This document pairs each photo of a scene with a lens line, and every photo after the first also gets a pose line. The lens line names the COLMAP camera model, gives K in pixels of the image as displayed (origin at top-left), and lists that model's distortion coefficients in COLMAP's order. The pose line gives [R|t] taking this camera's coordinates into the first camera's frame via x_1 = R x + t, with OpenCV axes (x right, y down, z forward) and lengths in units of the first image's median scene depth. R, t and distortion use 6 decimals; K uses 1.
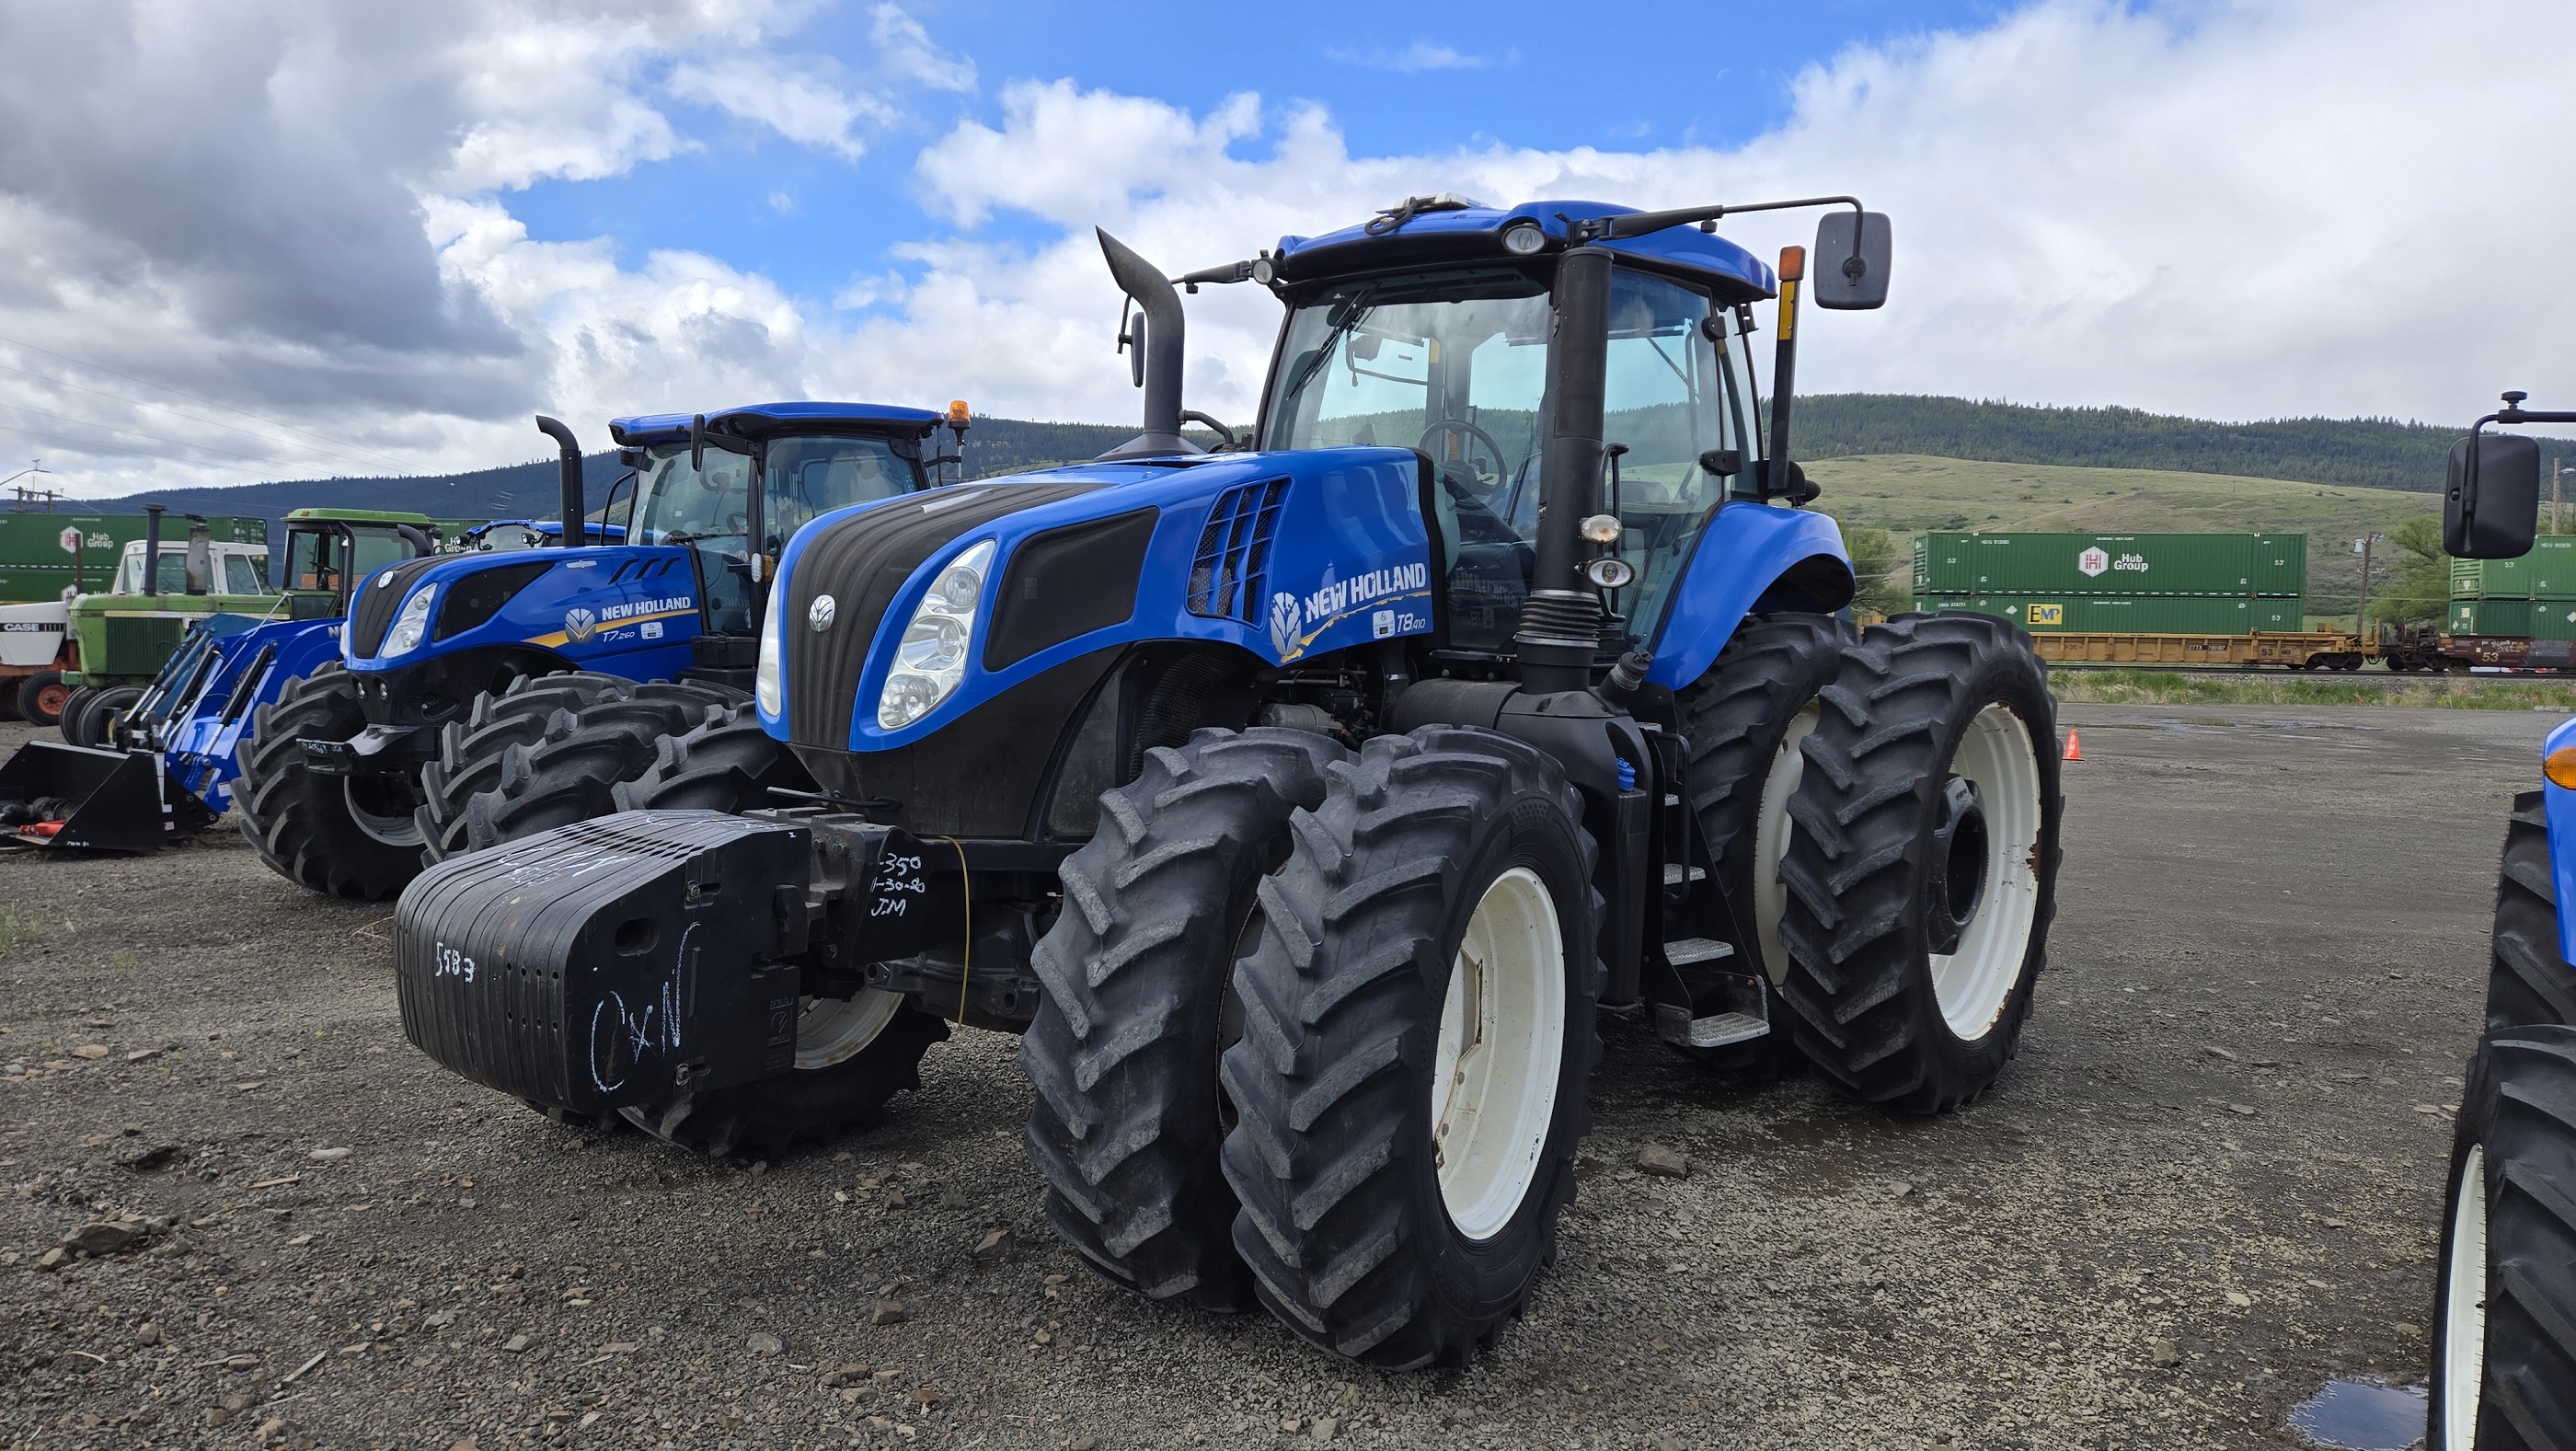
lens RADIAL K [[1738.7, 0, 1274.0], [0, 1738.7, 731.4], [0, 0, 1]] dist [0.079153, -0.066869]
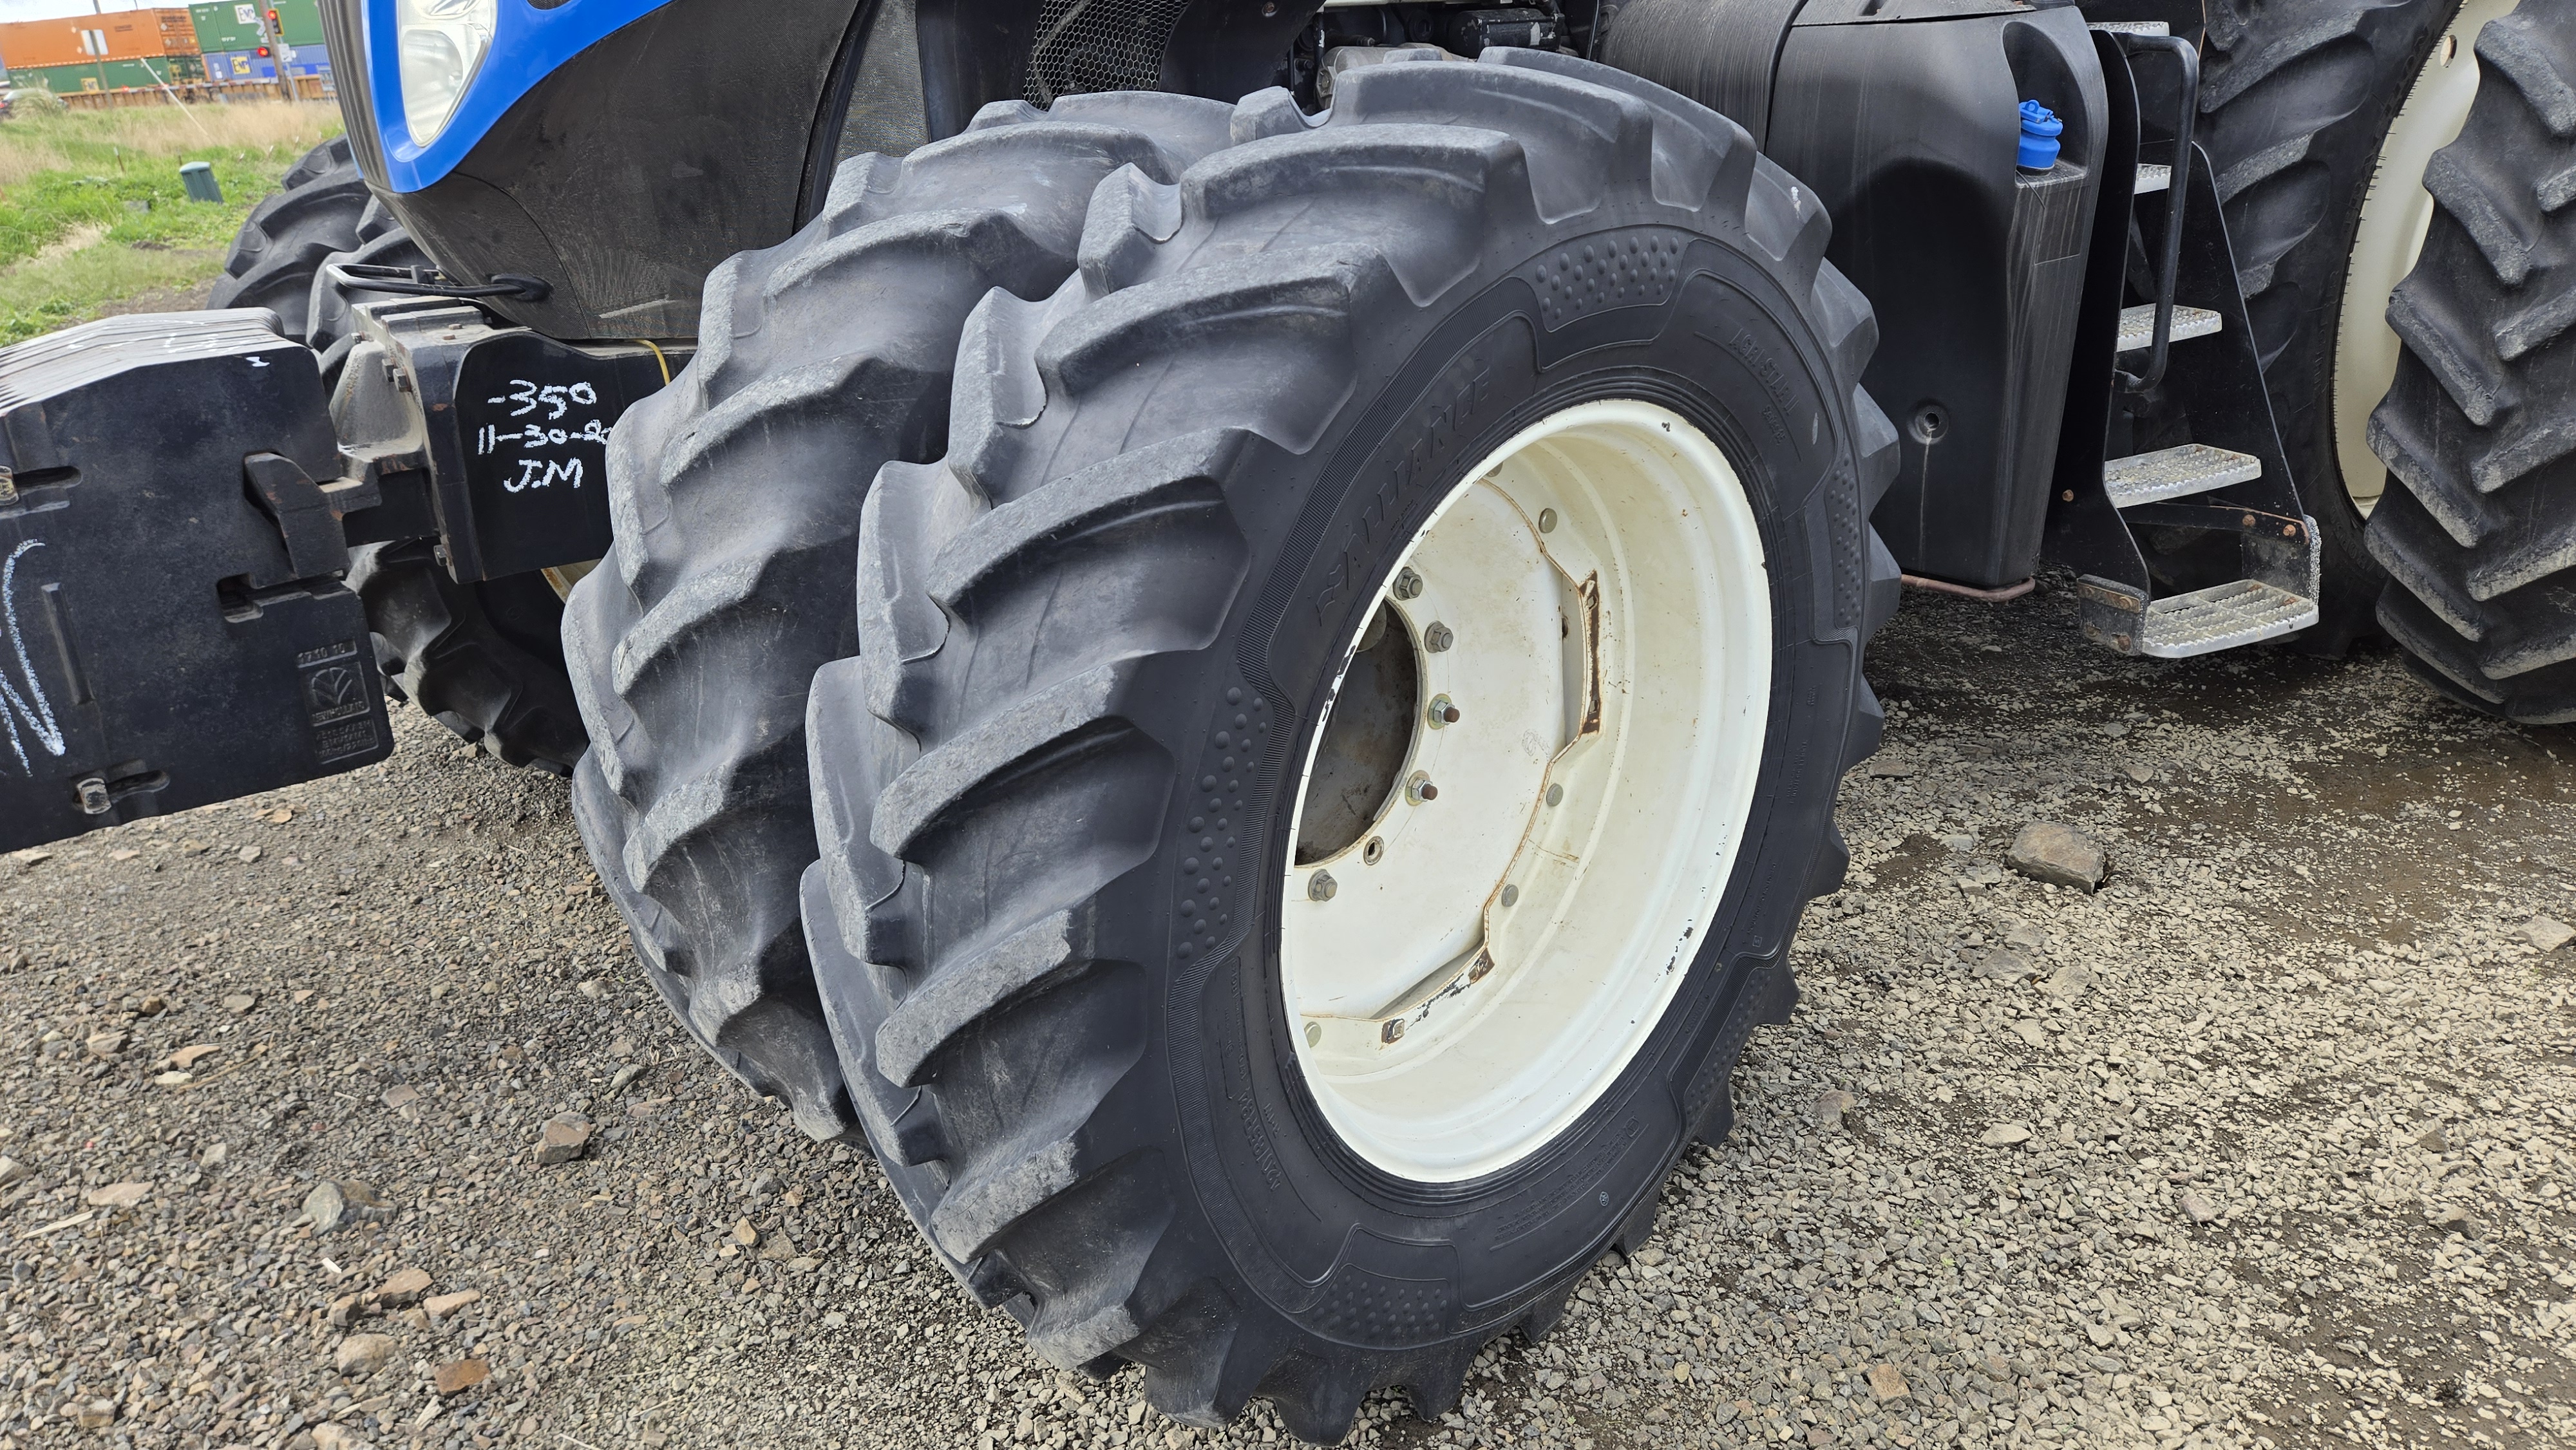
lens RADIAL K [[1738.4, 0, 1227.1], [0, 1738.4, 743.4], [0, 0, 1]] dist [0.079153, -0.066869]
pose [[0.951160, 0.037667, -0.306391, 0.148548], [0.066424, 0.944305, 0.322297, 0.010952], [0.301467, -0.326907, 0.895684, 0.446862]]
